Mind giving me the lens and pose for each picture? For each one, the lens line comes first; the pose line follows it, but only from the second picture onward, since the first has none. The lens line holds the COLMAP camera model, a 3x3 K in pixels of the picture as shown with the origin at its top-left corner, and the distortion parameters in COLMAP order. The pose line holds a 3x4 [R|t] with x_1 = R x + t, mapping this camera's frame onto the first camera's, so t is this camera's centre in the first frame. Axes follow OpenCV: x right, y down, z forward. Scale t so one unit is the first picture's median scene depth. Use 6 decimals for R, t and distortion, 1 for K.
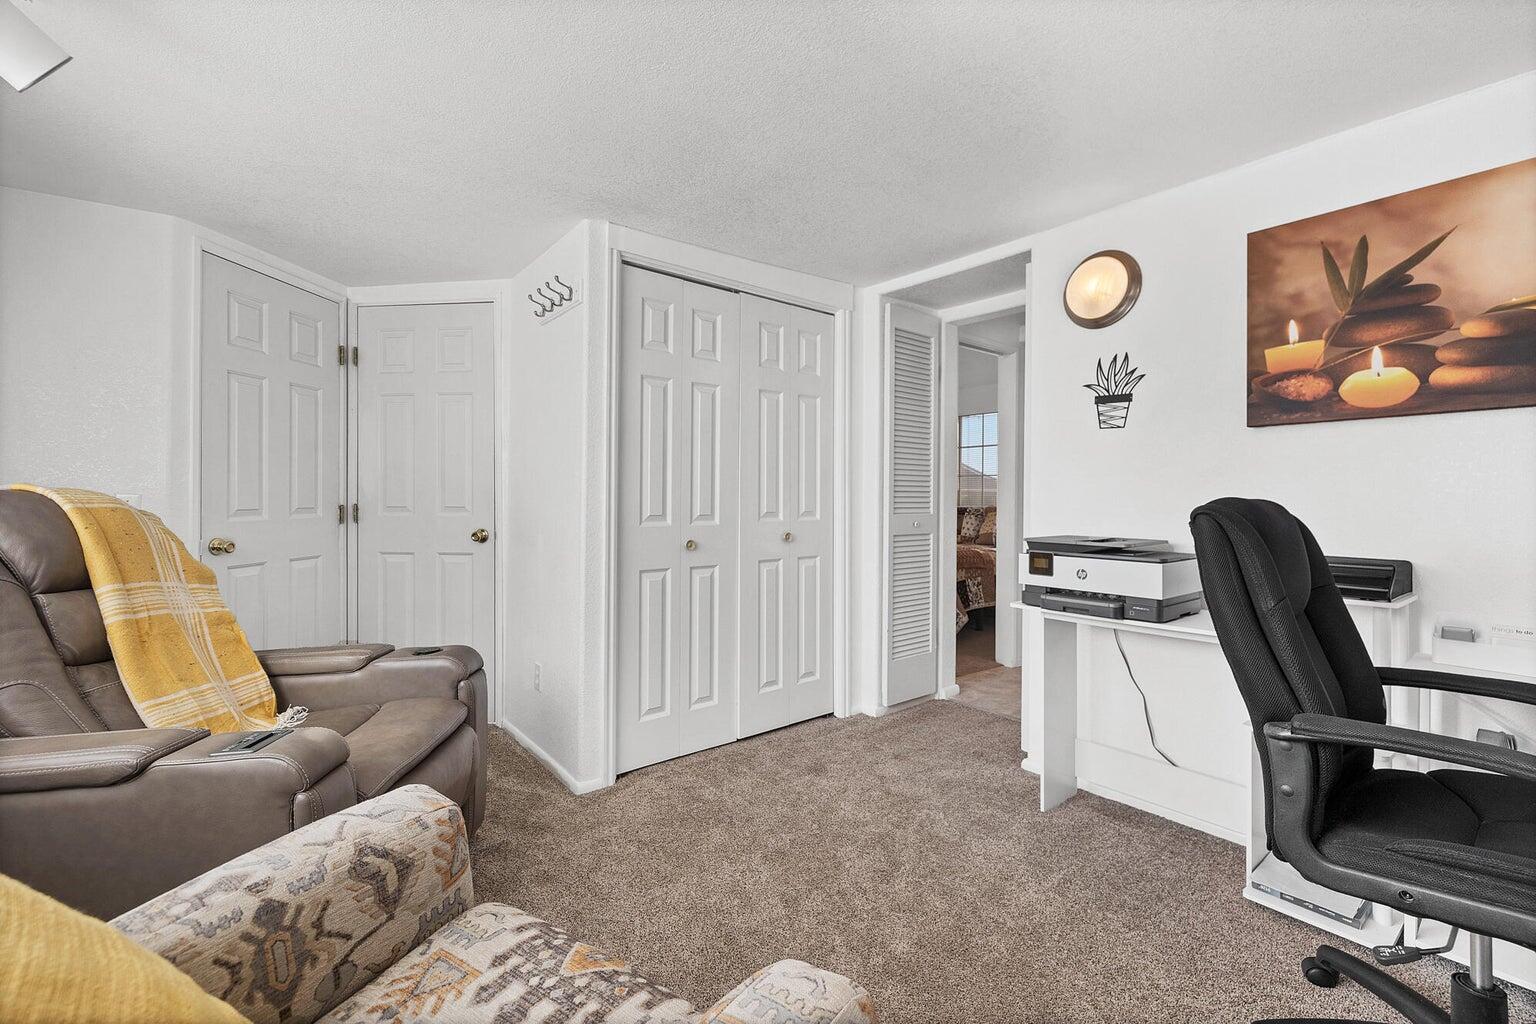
lens RADIAL K [[672.9, 0, 767.1], [0, 672.9, 504.8], [0, 0, 1]] dist [0.000186, 0.000022]
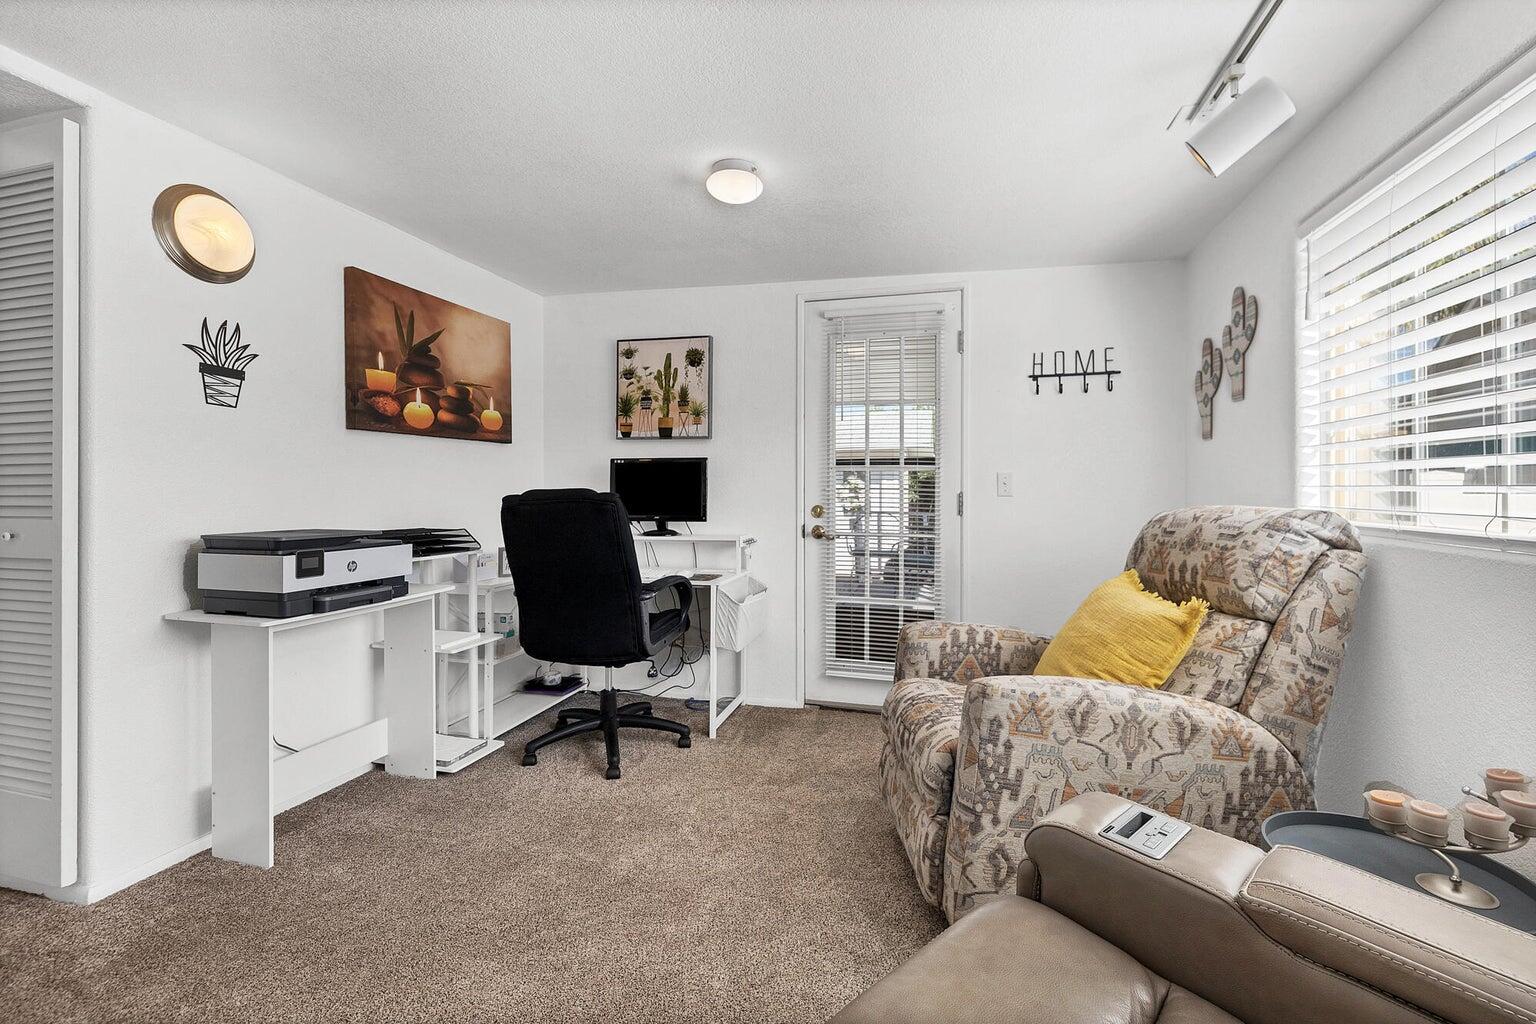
lens RADIAL K [[672.9, 0, 763.4], [0, 672.9, 499.6], [0, 0, 1]] dist [0.000186, 0.000022]
pose [[-0.585691, -0.015105, 0.810394, -0.724155], [0.005511, 0.999729, 0.022617, -0.013080], [-0.810516, 0.017713, -0.585449, 1.174406]]
